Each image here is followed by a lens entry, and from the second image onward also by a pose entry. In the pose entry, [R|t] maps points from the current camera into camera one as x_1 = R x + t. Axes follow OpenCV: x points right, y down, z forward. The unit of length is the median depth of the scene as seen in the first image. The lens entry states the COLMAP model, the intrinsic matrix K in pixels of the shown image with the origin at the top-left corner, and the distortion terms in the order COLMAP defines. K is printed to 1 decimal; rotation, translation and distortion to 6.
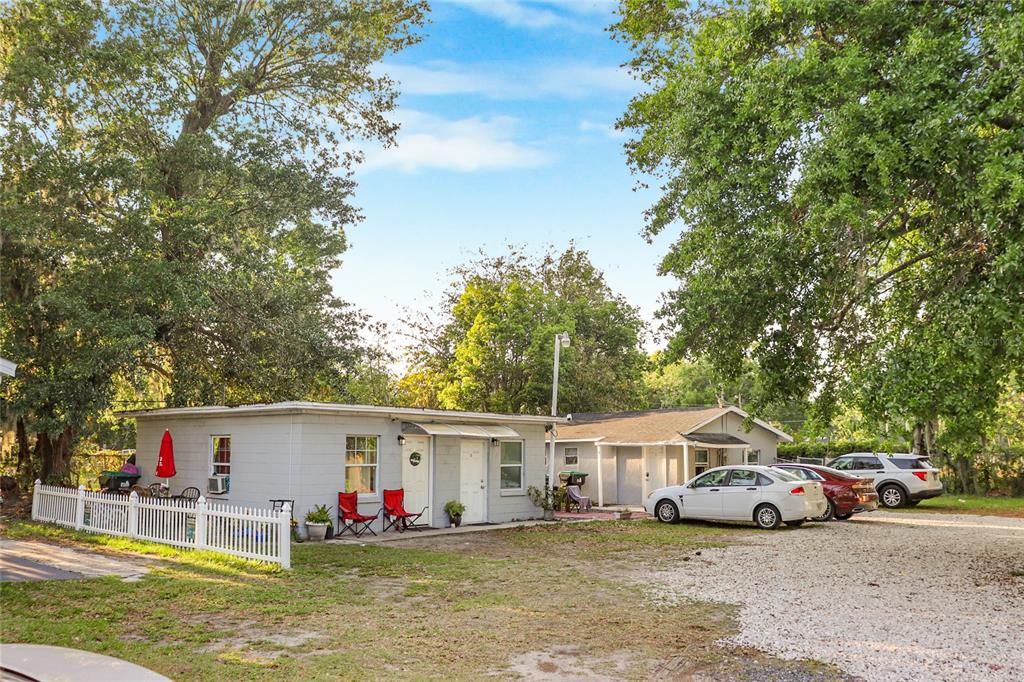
lens RADIAL K [[845.3, 0, 512.0], [0, 845.3, 341.0], [0, 0, 1]] dist [-0.008701, -0.003008]
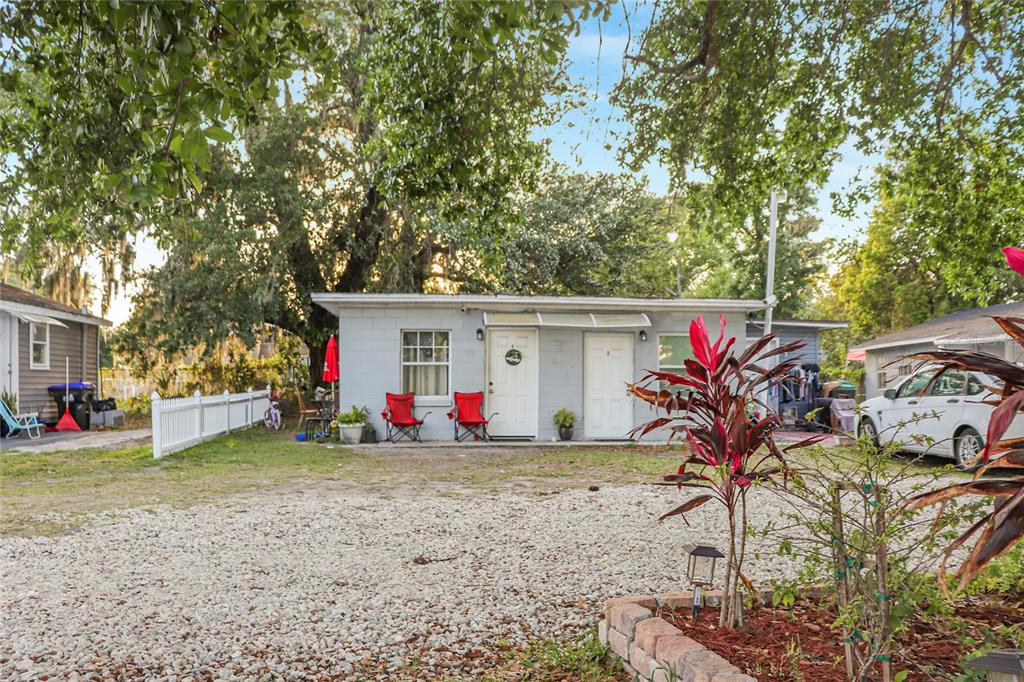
lens RADIAL K [[845.3, 0, 512.0], [0, 845.3, 341.0], [0, 0, 1]] dist [-0.008701, -0.003008]
pose [[0.716665, -0.031190, -0.696720, 0.435175], [0.094200, 0.994174, 0.052391, 0.075813], [0.691026, -0.103178, 0.715428, 0.385804]]
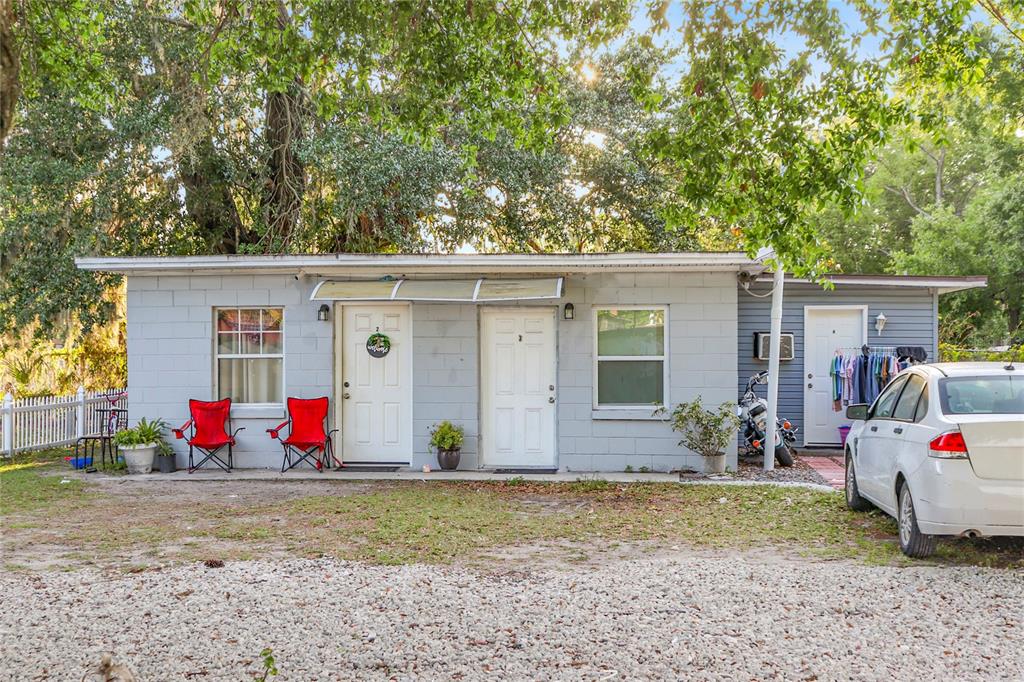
lens RADIAL K [[1250.4, 0, 511.1], [0, 1250.4, 313.8], [0, 0, 1]] dist [0.144101, -0.001002]
pose [[0.570071, -0.024163, -0.821240, 0.582383], [0.116102, 0.991906, 0.051409, 0.081424], [0.813351, -0.124655, 0.568262, 0.568676]]
